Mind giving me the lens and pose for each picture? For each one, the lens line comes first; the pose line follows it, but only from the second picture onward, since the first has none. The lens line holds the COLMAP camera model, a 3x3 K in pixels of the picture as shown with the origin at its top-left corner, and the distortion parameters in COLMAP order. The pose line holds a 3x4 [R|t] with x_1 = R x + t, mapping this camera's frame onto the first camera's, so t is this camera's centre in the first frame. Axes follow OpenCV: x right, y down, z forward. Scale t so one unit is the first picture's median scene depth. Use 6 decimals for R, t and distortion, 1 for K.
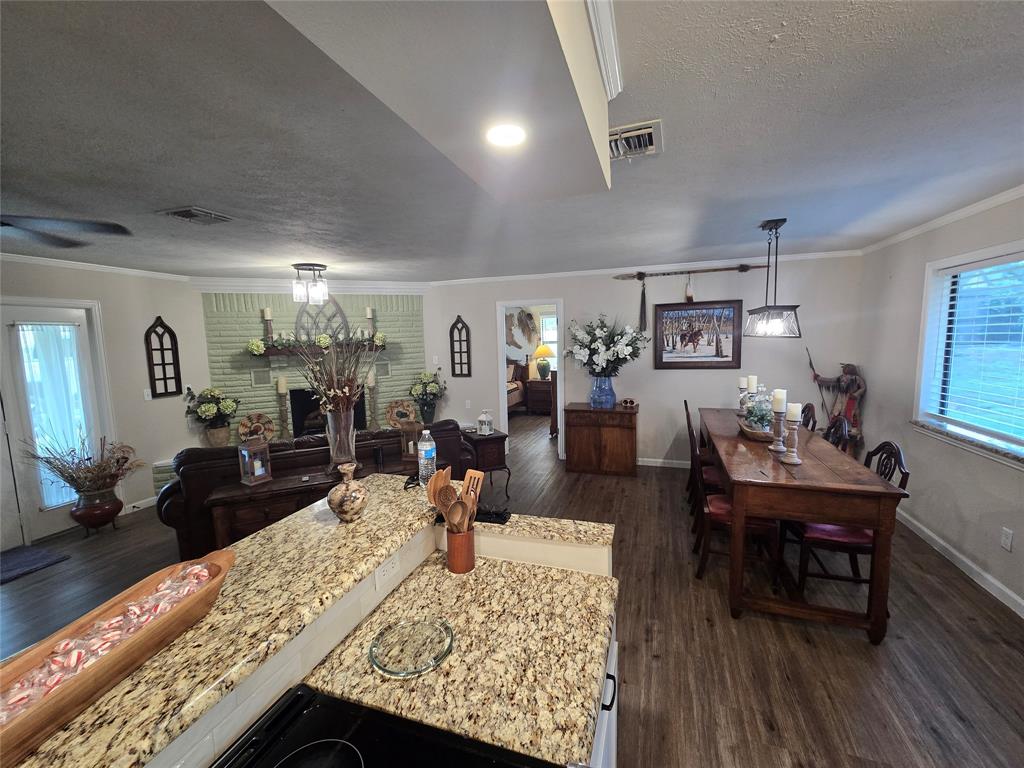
lens RADIAL K [[420.5, 0, 513.7], [0, 420.5, 383.1], [0, 0, 1]] dist [0.000056, 0.001165]
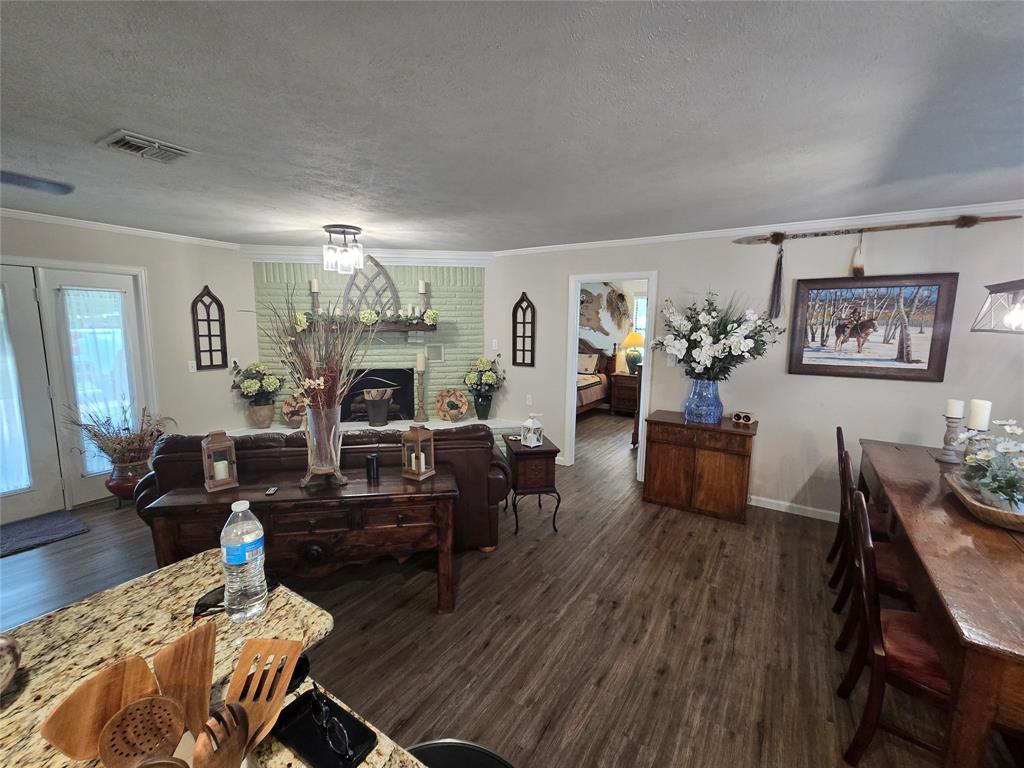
lens RADIAL K [[432.6, 0, 498.1], [0, 432.6, 381.2], [0, 0, 1]] dist [0.003455, 0.000337]
pose [[0.964608, 0.070379, -0.254121, 0.058061], [-0.062511, 0.997285, 0.038916, -0.019032], [0.256170, -0.021653, 0.966389, 0.191281]]
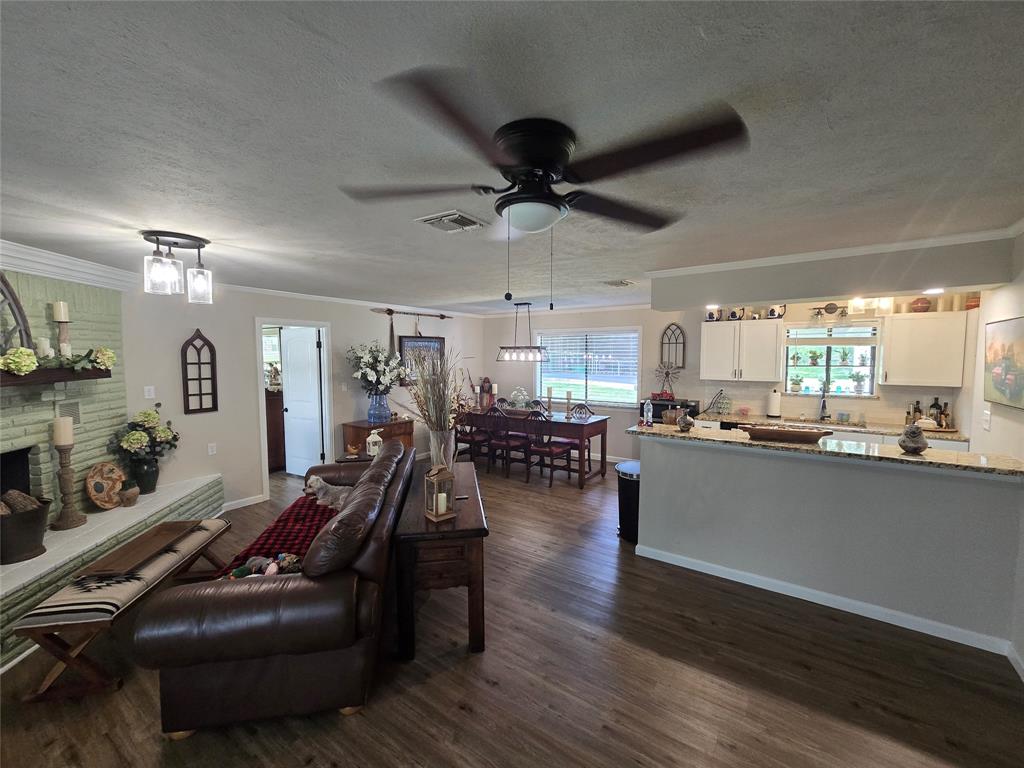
lens RADIAL K [[420.5, 0, 513.7], [0, 420.5, 383.1], [0, 0, 1]] dist [0.000056, 0.001165]
pose [[0.279791, -0.037901, 0.959313, -0.808311], [0.099540, 0.994980, 0.010279, -0.023552], [-0.954887, 0.092614, 0.282159, 0.329292]]
